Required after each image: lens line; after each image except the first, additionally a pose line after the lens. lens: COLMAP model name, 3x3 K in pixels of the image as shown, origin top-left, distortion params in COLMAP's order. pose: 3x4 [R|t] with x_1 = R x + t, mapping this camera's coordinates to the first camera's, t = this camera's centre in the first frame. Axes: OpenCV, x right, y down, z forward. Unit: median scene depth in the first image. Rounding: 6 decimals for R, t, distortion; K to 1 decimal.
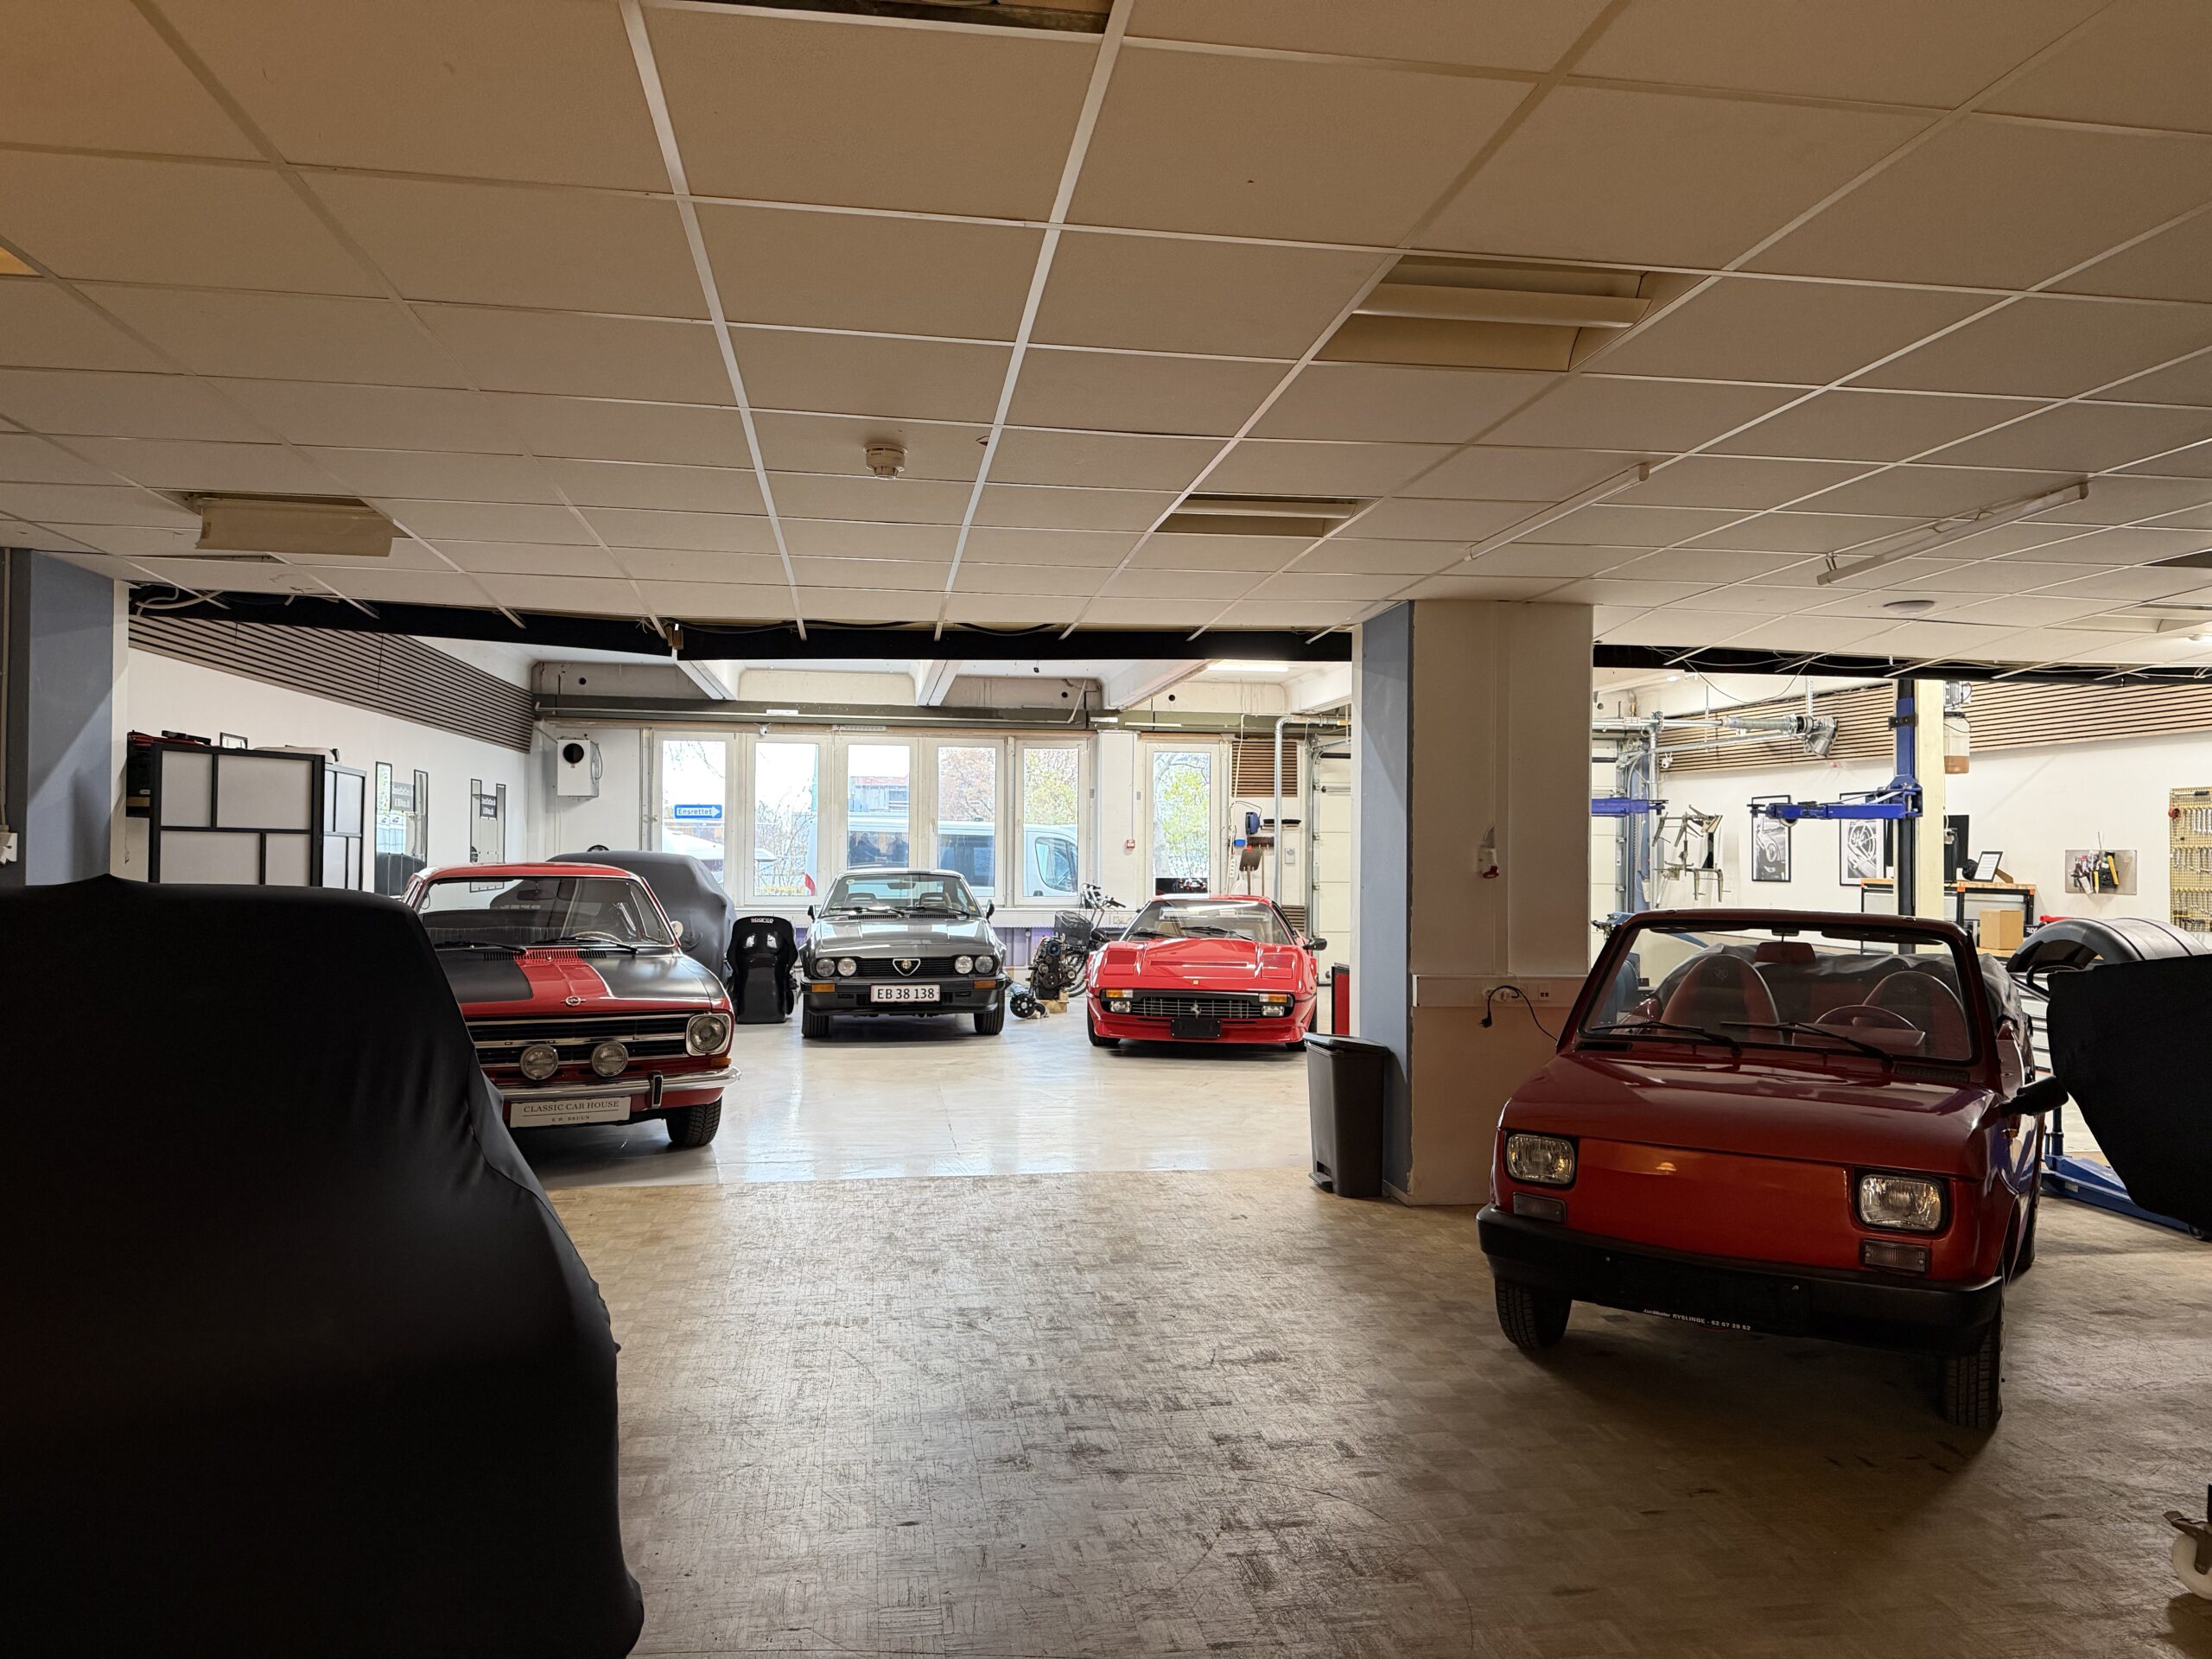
lens RADIAL K [[1589.6, 0, 1106.0], [0, 1589.6, 829.5], [0, 0, 1]] dist [0.063870, 0.000026]
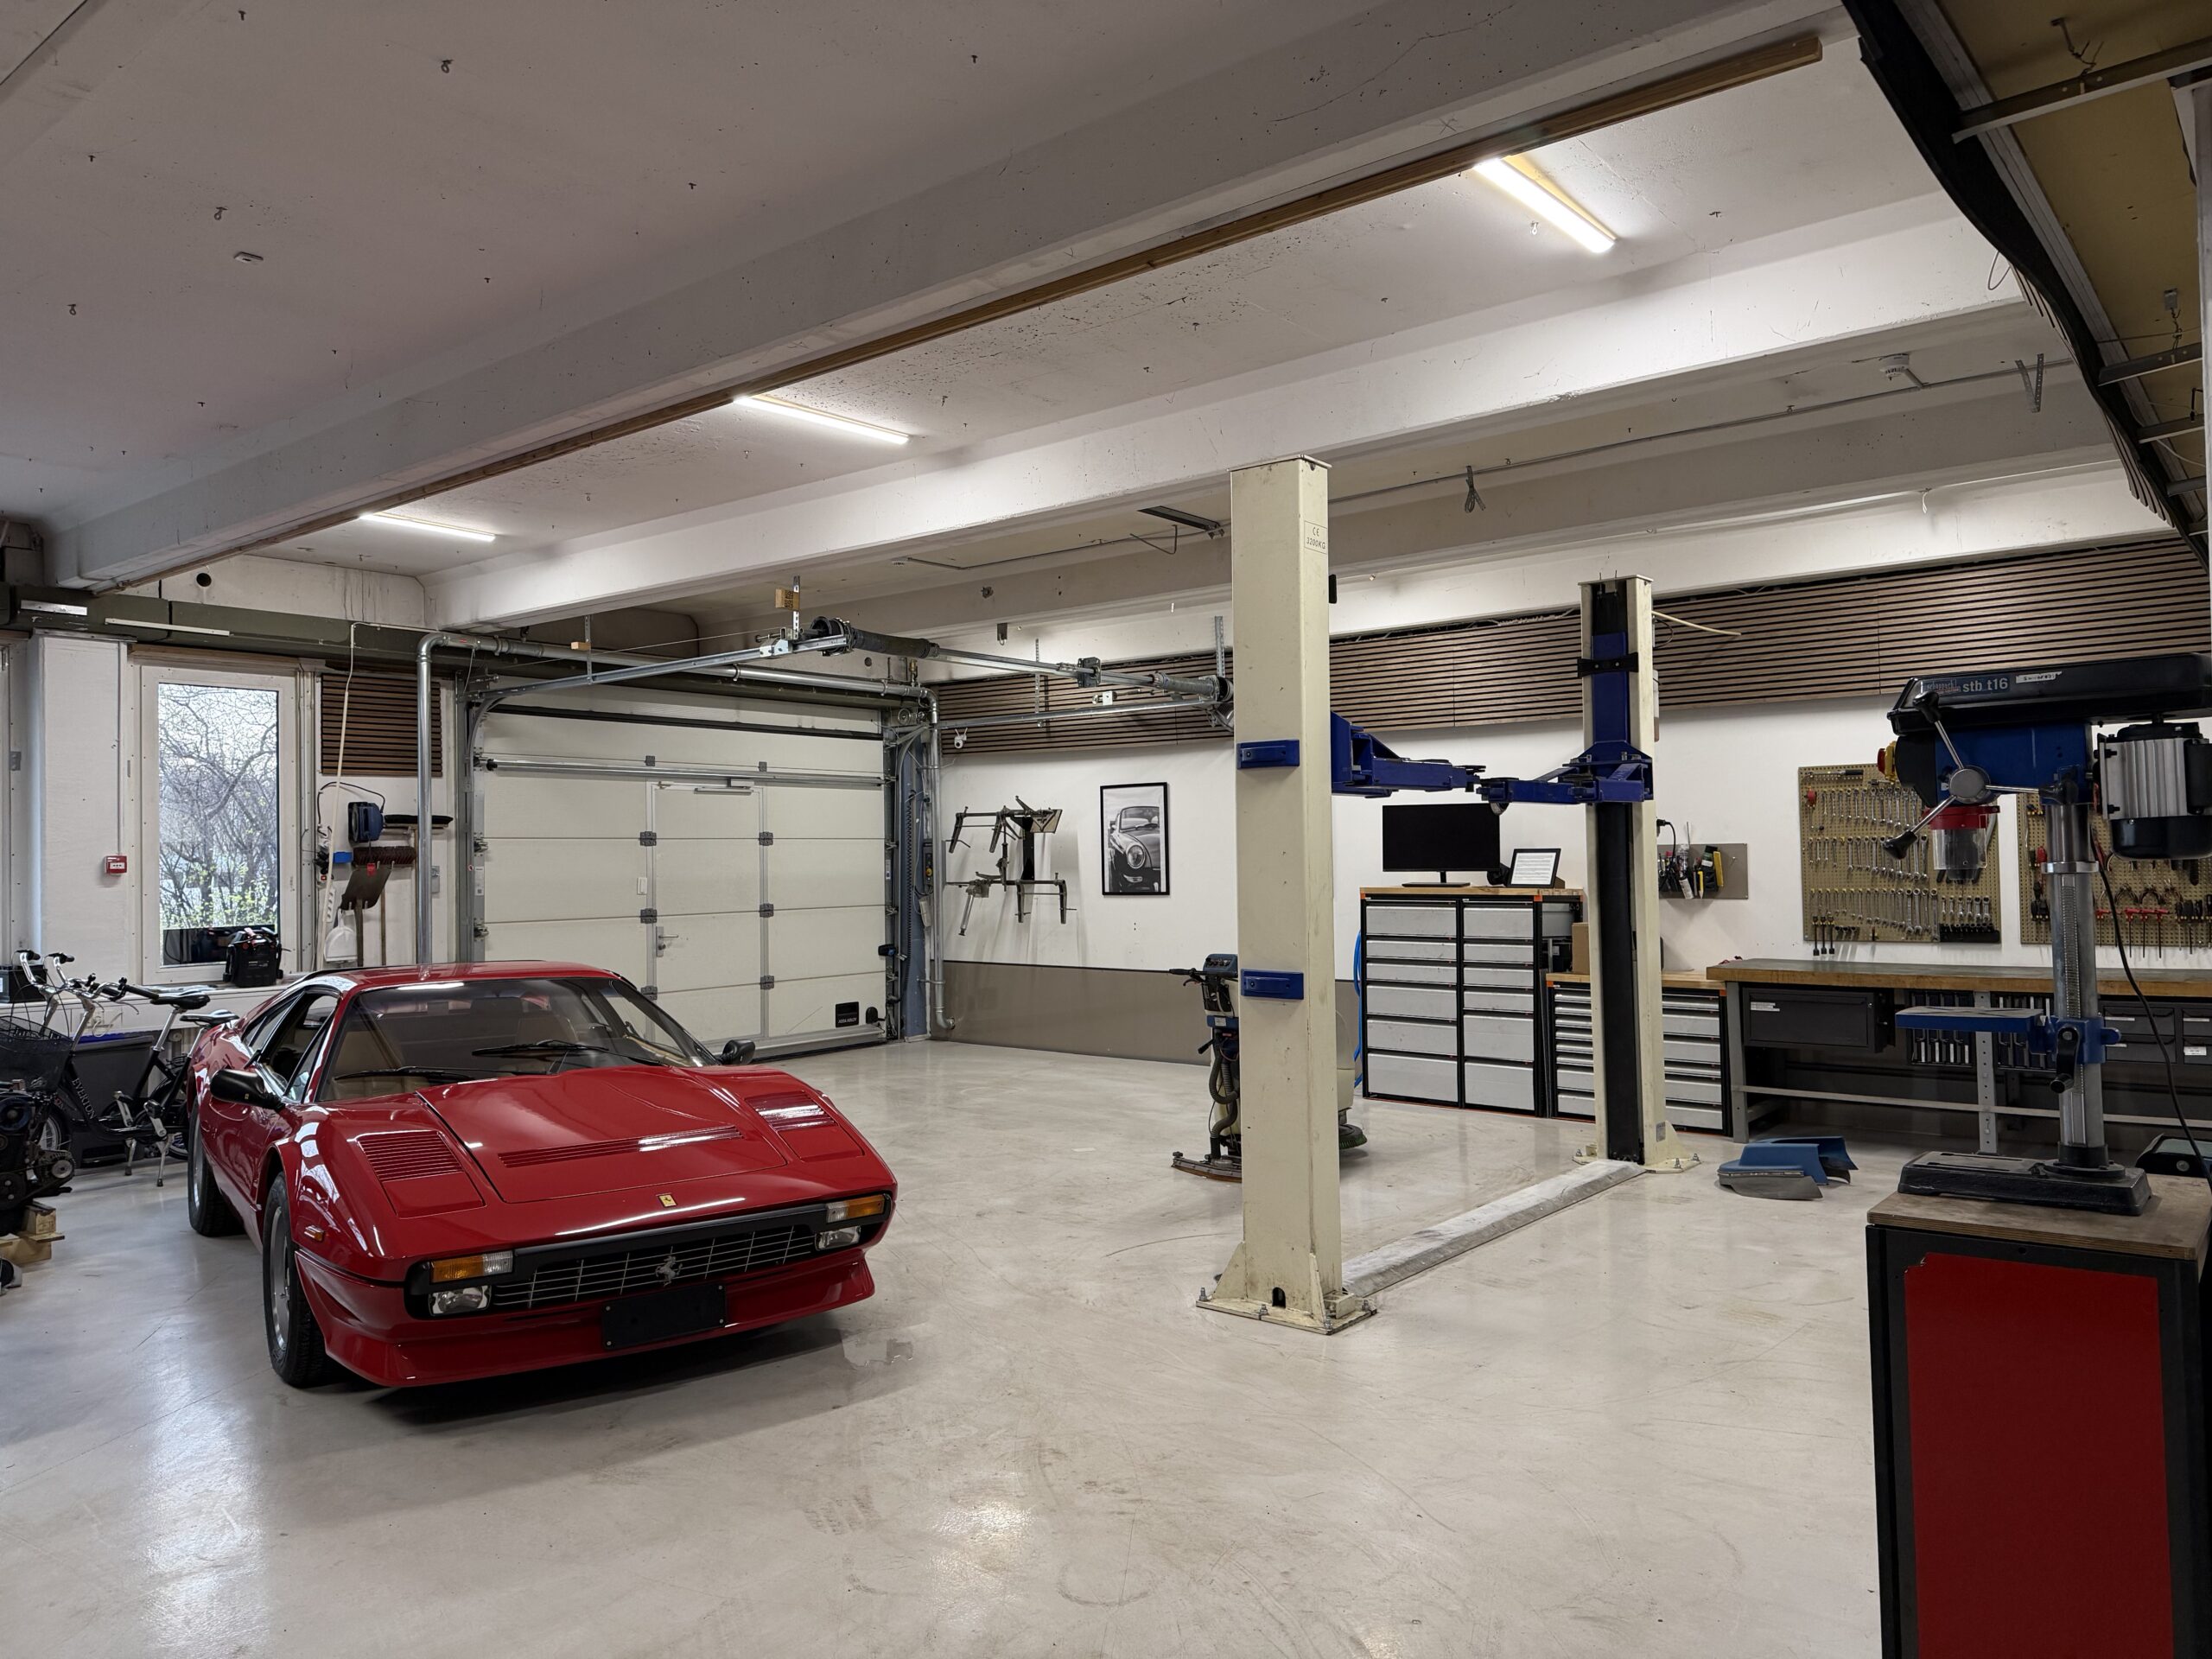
lens RADIAL K [[1529.7, 0, 1106.0], [0, 1529.7, 829.5], [0, 0, 1]] dist [0.161883, -0.222904]
pose [[0.742055, -0.005729, 0.670314, -0.084295], [0.011283, 0.999929, -0.003945, 0.003496], [-0.670244, 0.010490, 0.742067, 0.427828]]
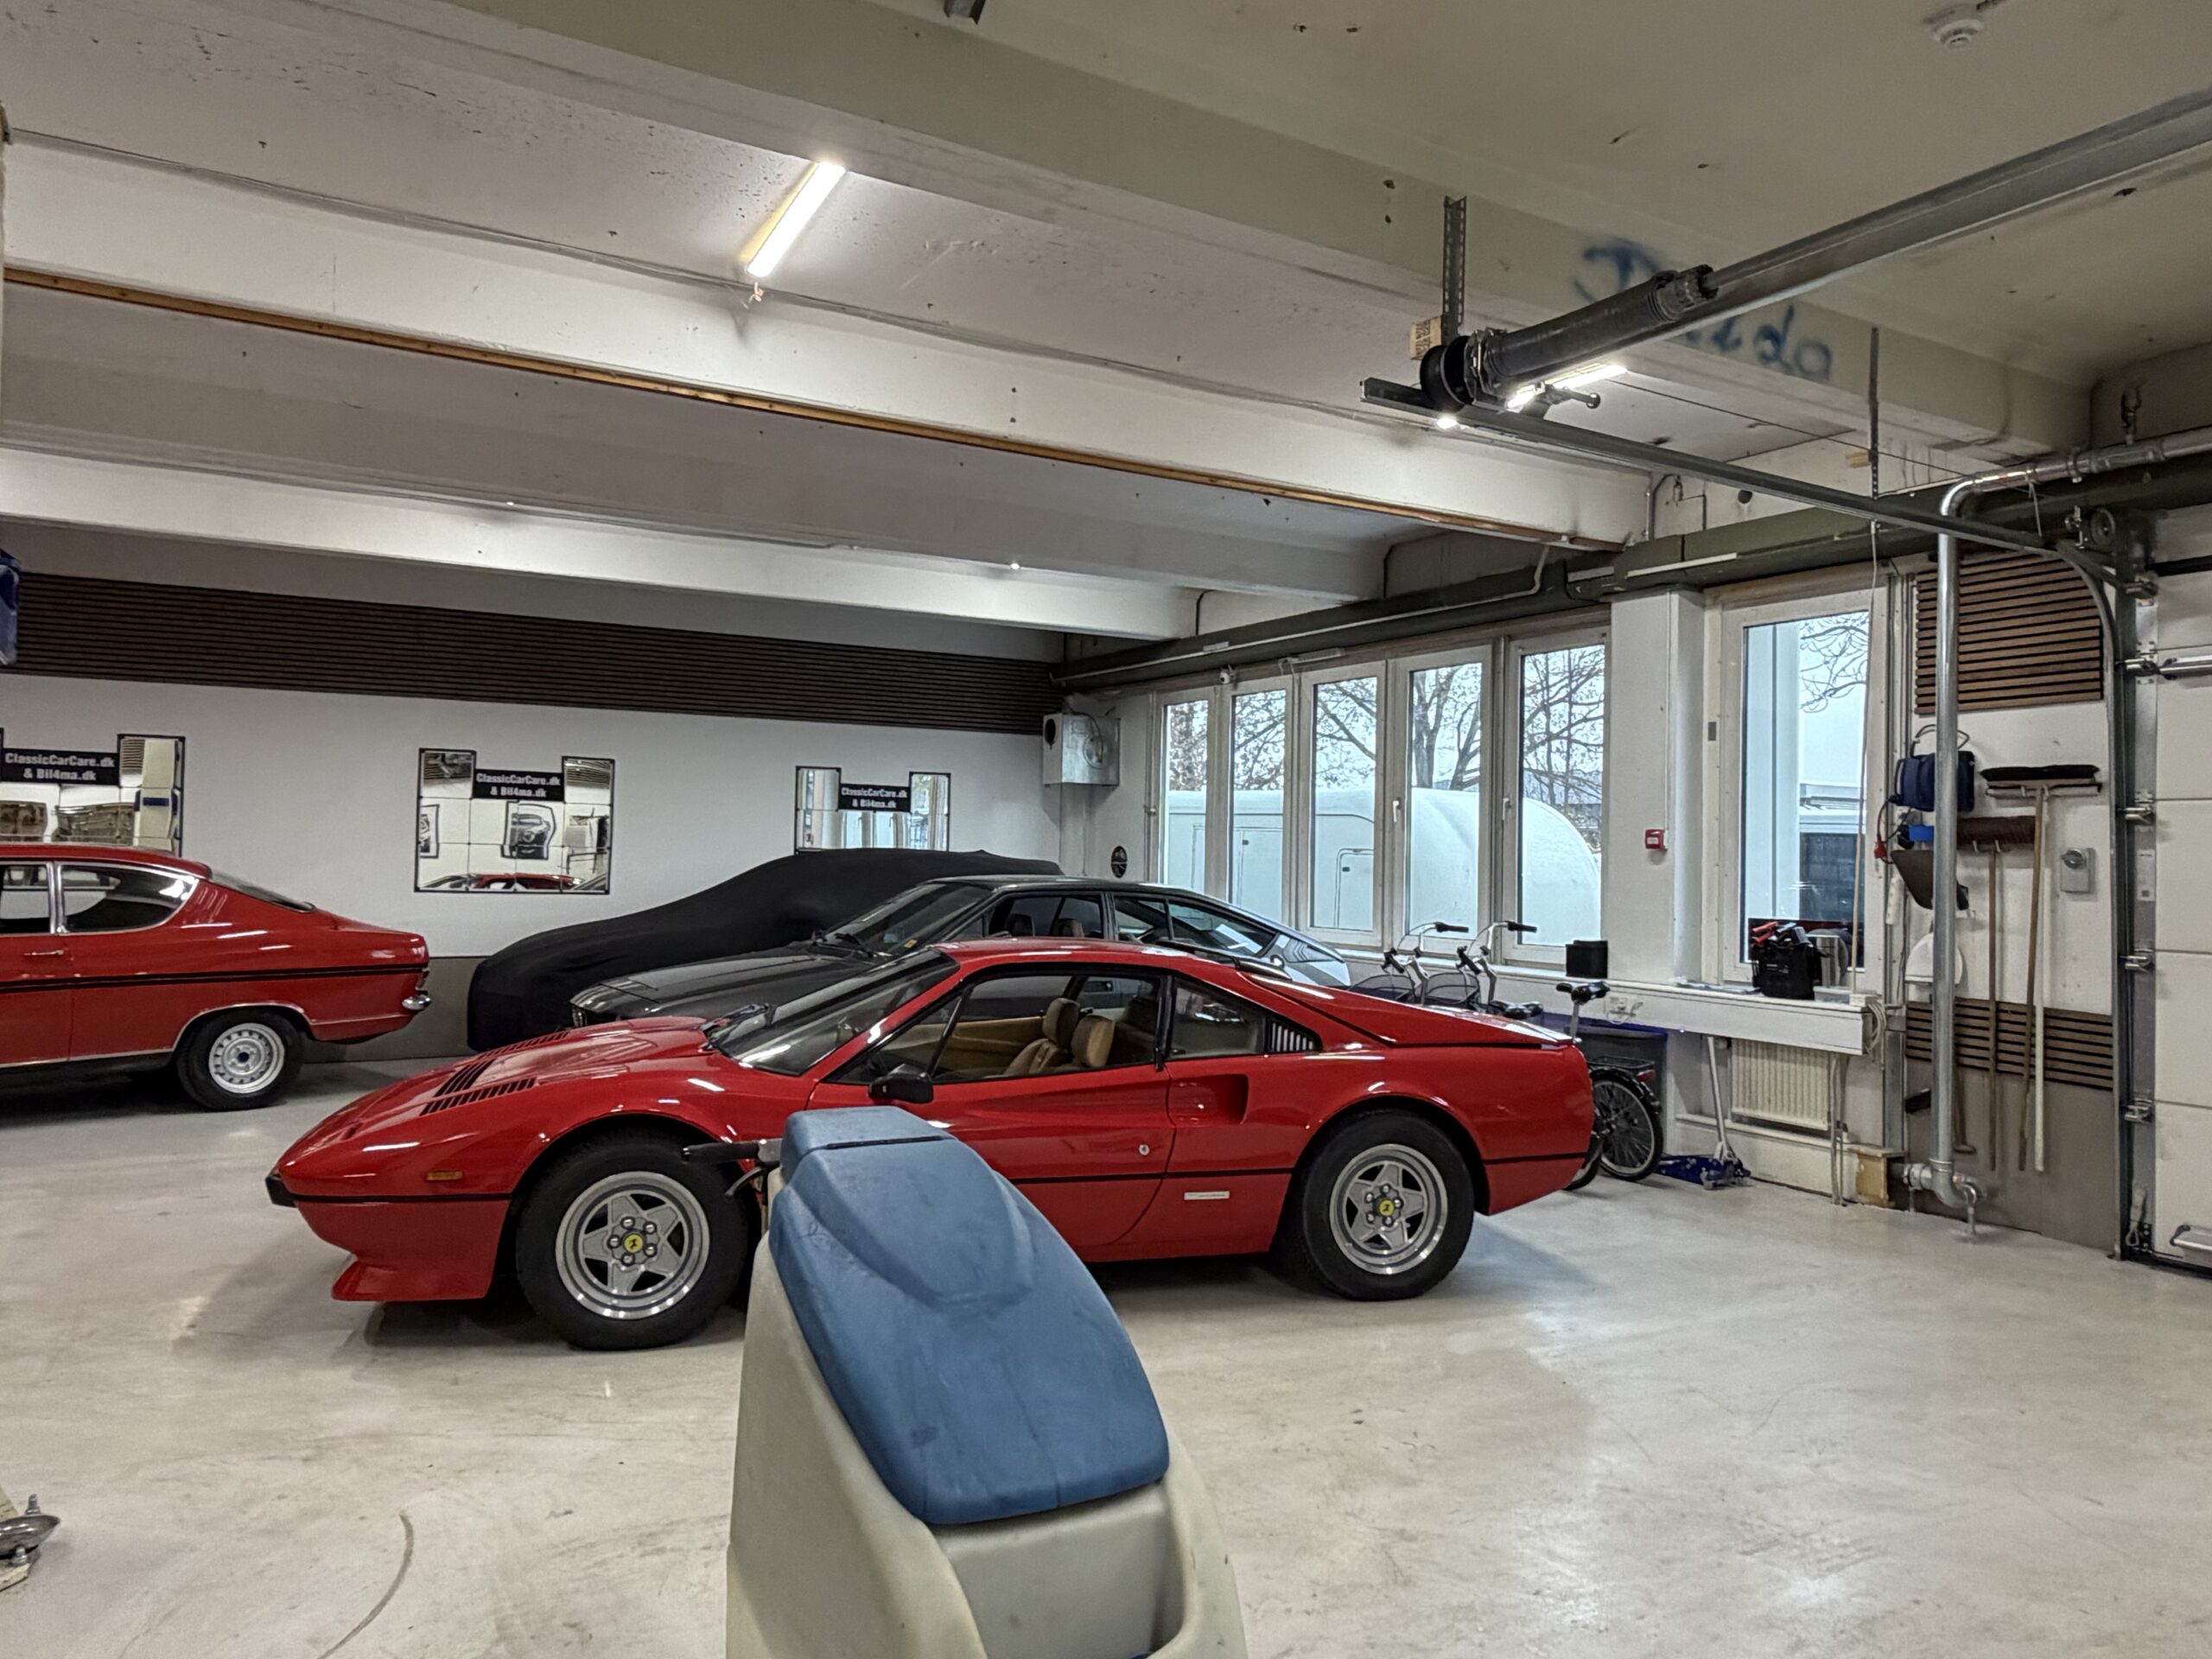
lens RADIAL K [[1523.1, 0, 1106.0], [0, 1523.1, 829.5], [0, 0, 1]] dist [0.000436, 0.001843]
pose [[0.372953, -0.015607, -0.927719, 0.354136], [-0.003122, 0.999832, -0.018076, 0.014523], [0.927845, 0.009638, 0.372841, 0.692396]]
